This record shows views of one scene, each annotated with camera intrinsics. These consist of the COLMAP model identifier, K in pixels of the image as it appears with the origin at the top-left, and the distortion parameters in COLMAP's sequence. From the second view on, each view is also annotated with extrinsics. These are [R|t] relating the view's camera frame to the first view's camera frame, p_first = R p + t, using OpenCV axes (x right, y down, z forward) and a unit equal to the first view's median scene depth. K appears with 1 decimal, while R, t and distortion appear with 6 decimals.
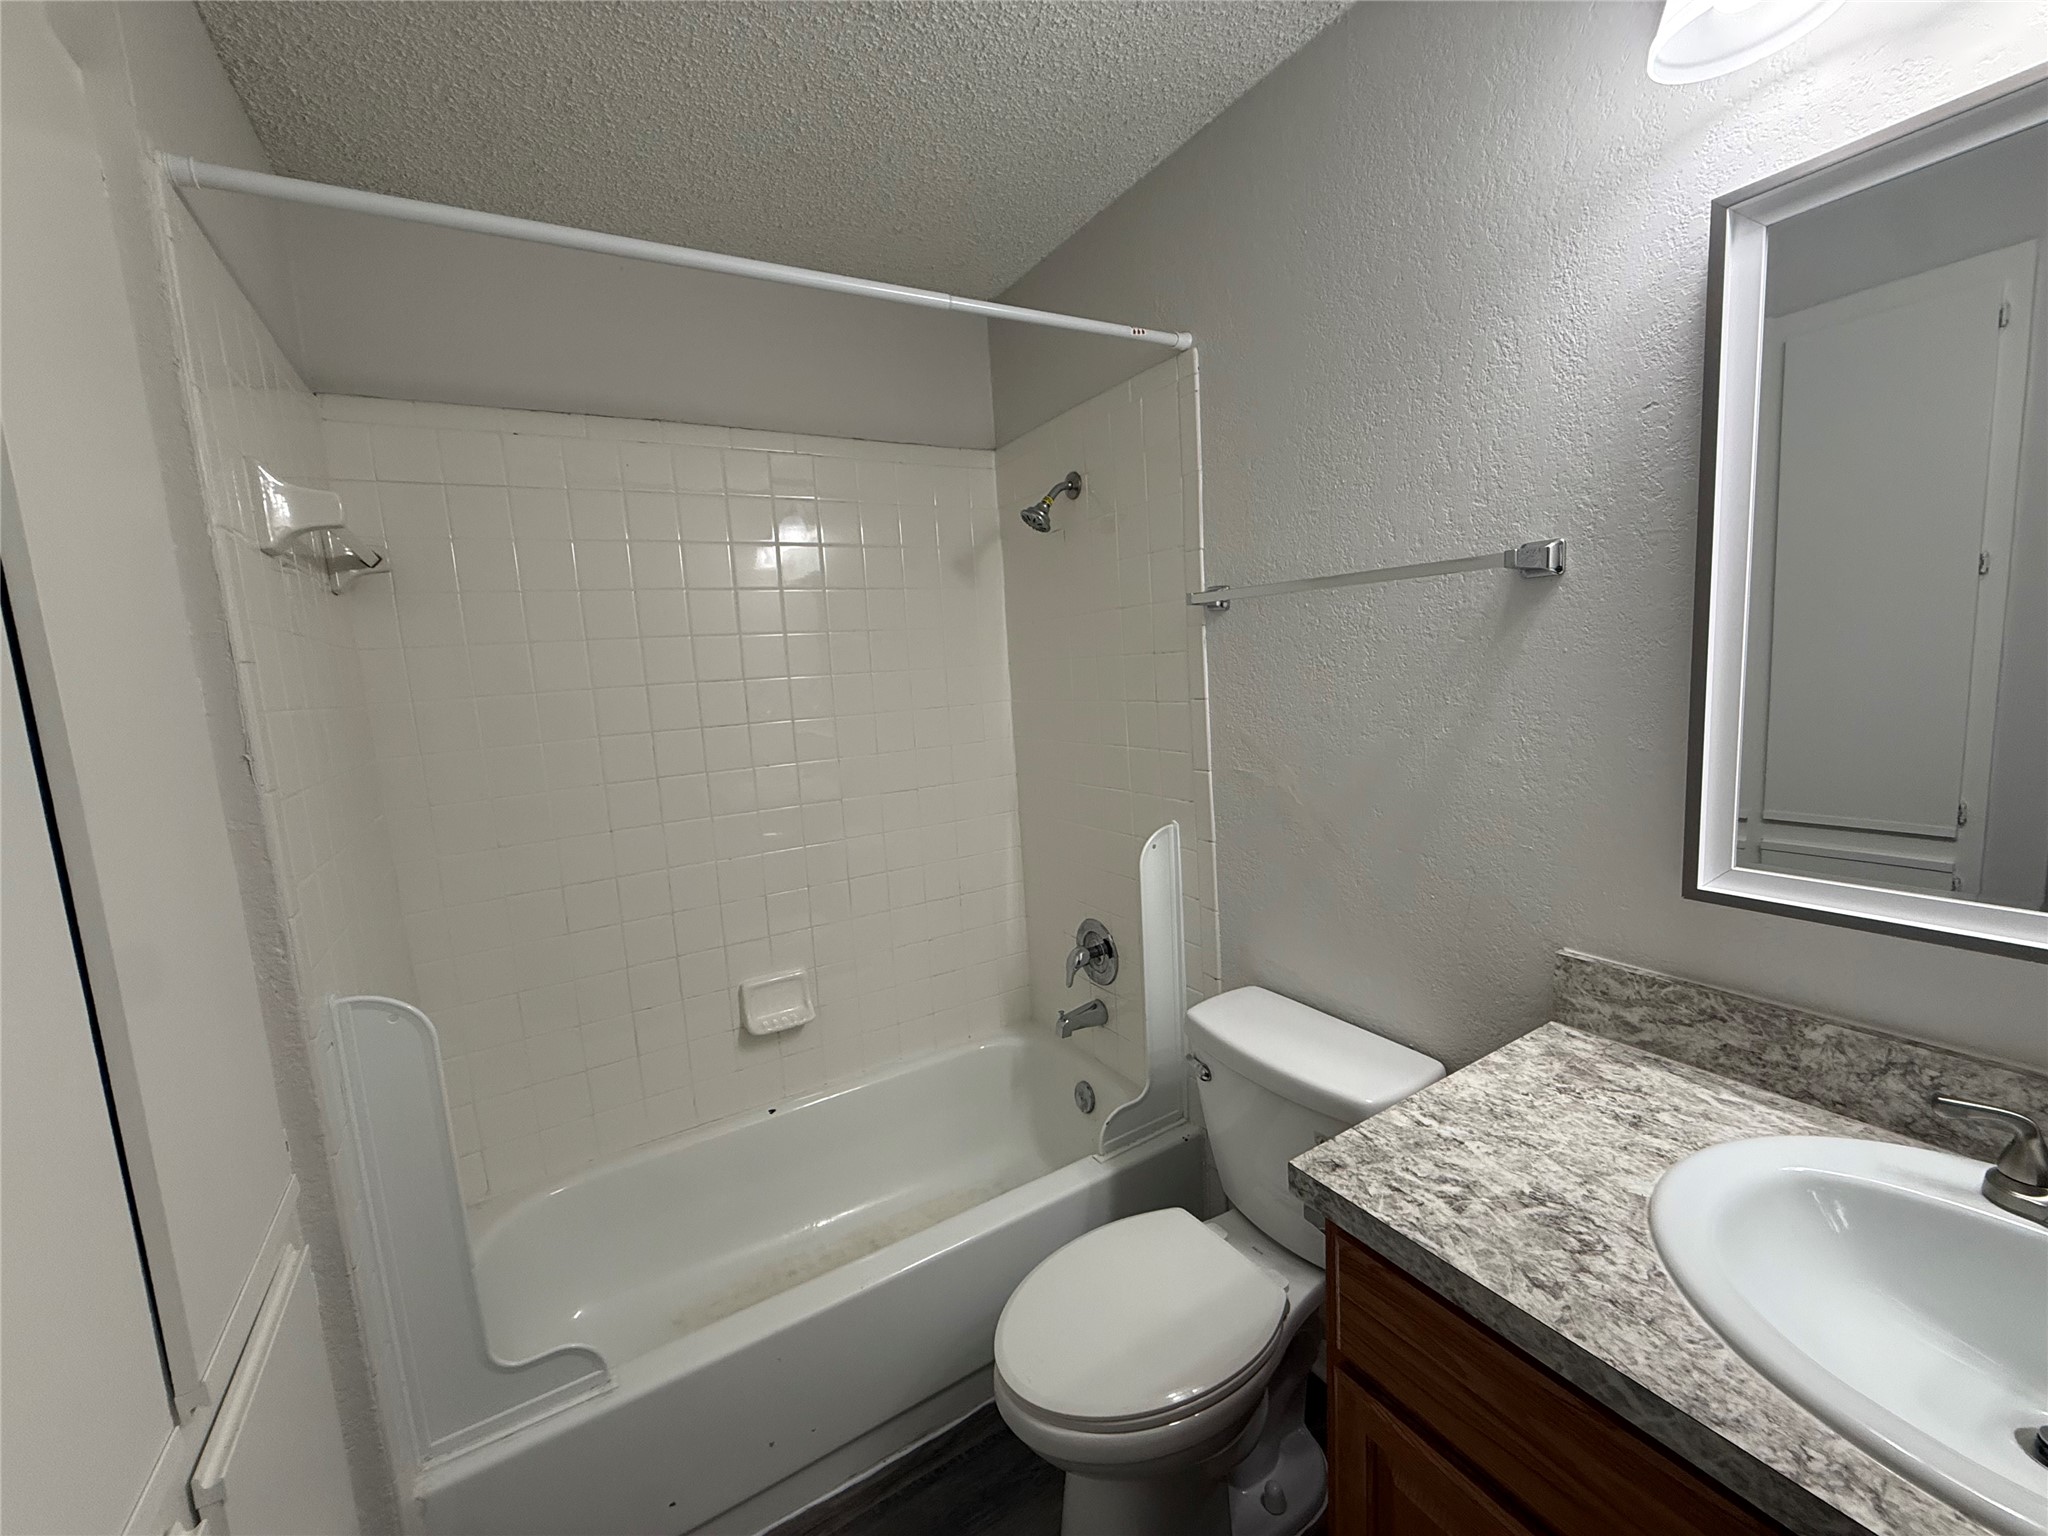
lens RADIAL K [[814.3, 0, 1024.0], [0, 814.3, 768.0], [0, 0, 1]] dist [0.001034, 0.000107]
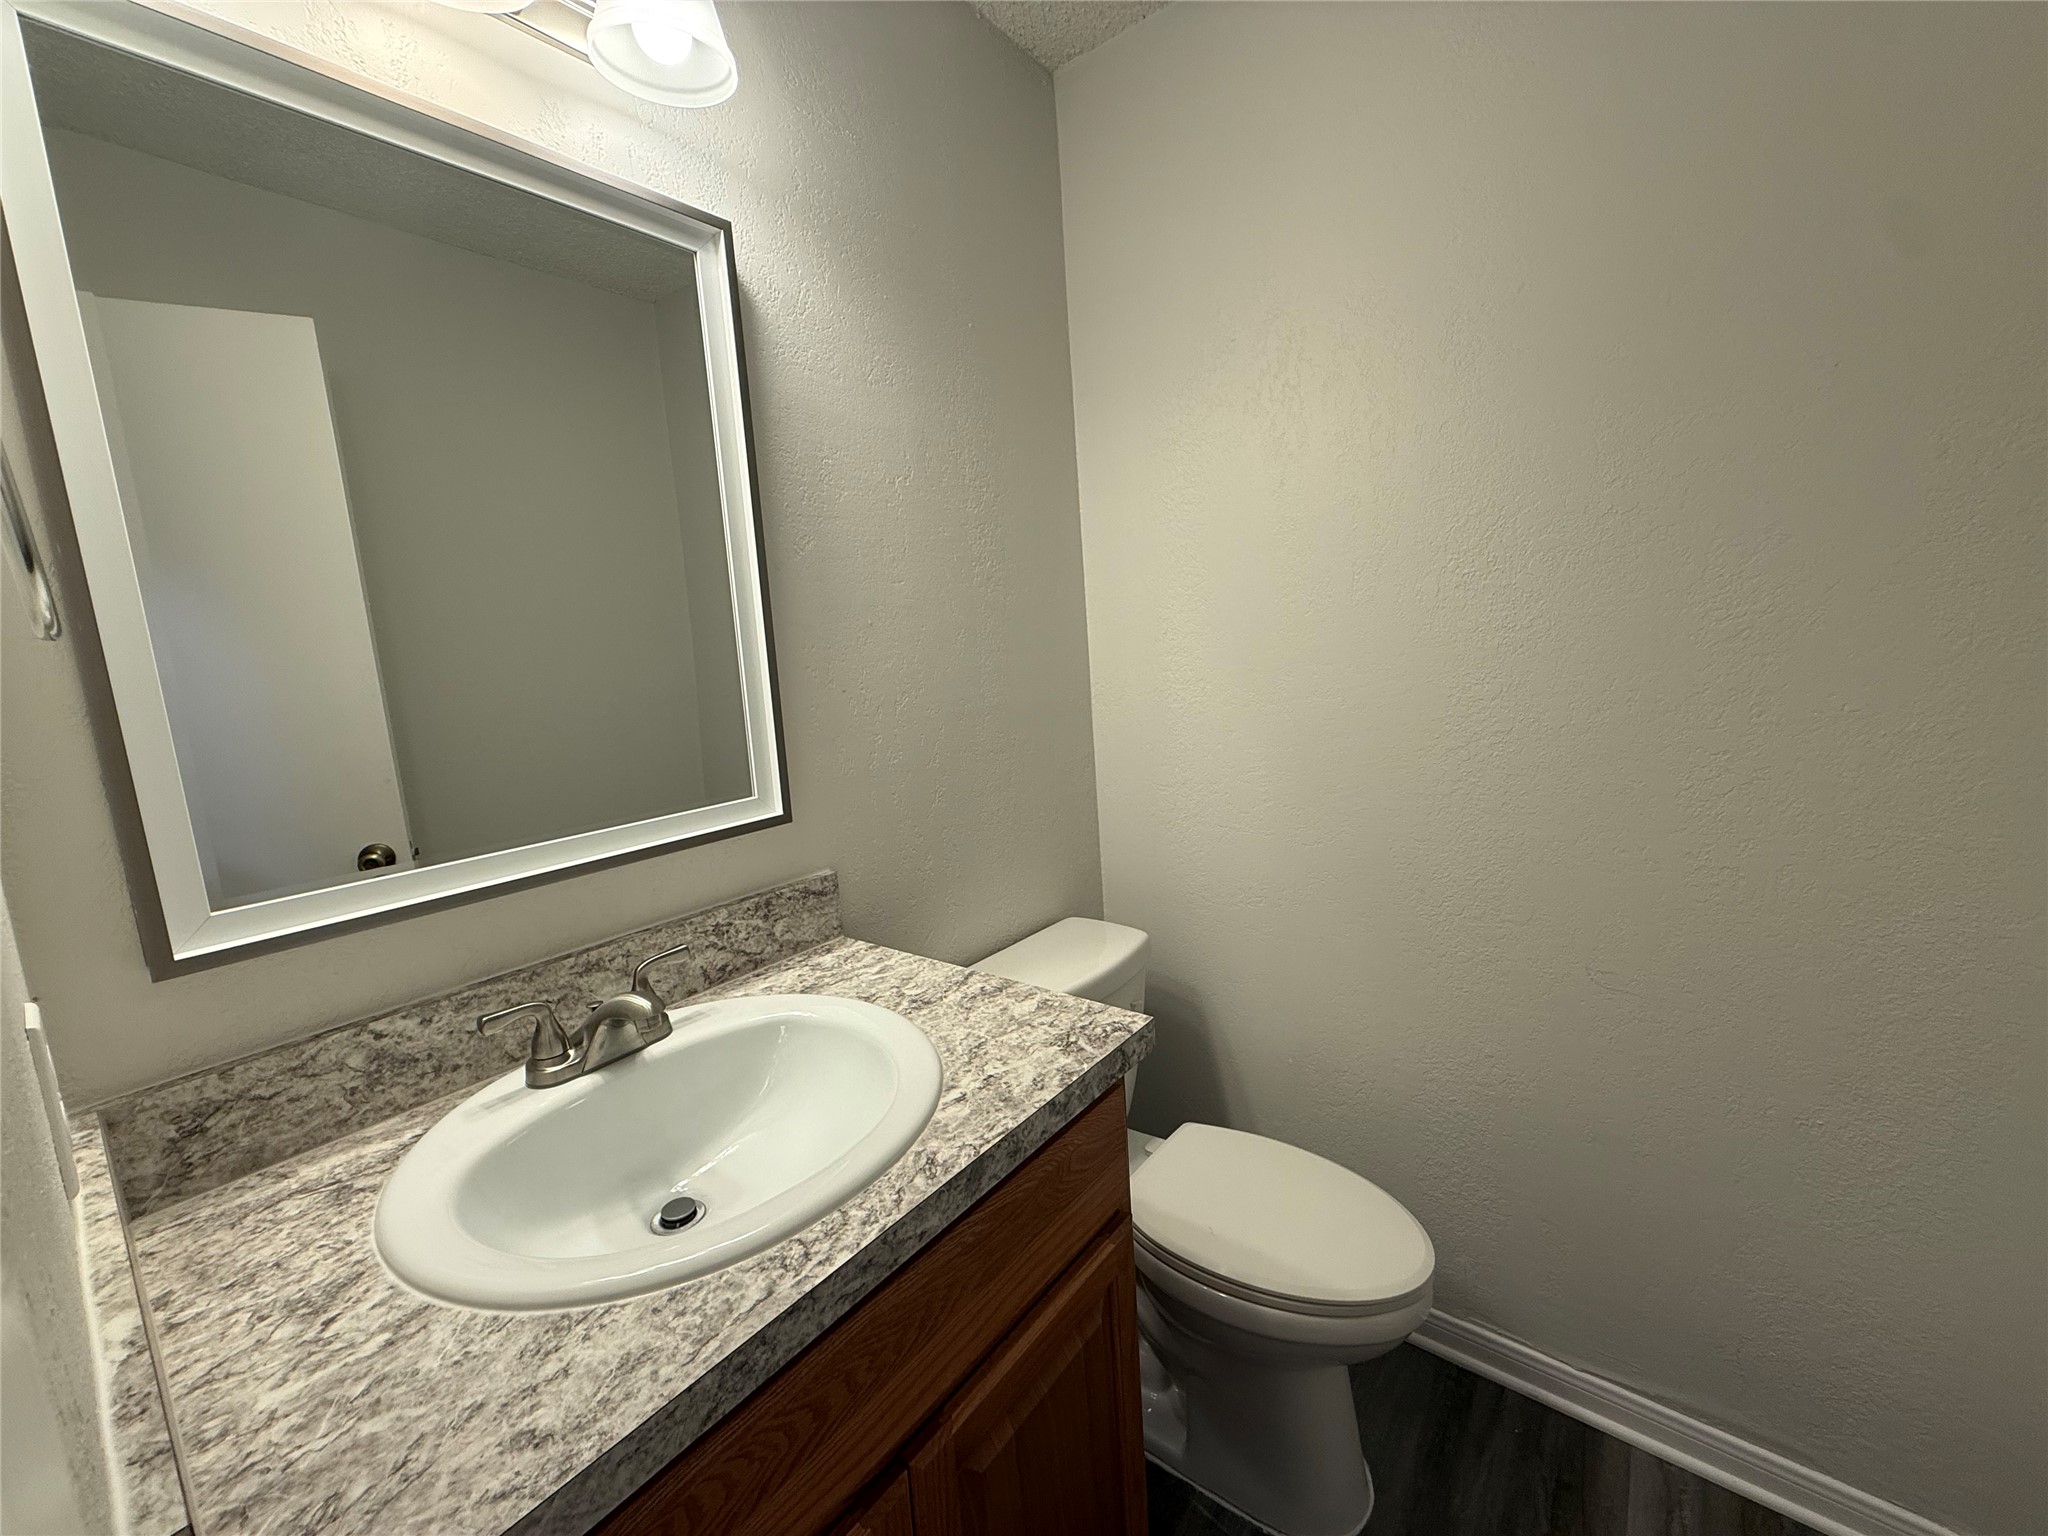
lens RADIAL K [[814.3, 0, 1024.0], [0, 814.3, 768.0], [0, 0, 1]] dist [0.001034, 0.000107]
pose [[-0.372804, -0.109054, 0.921479, -0.188977], [0.161322, 0.970329, 0.180102, -0.045282], [-0.913779, 0.215798, -0.344150, 0.621903]]
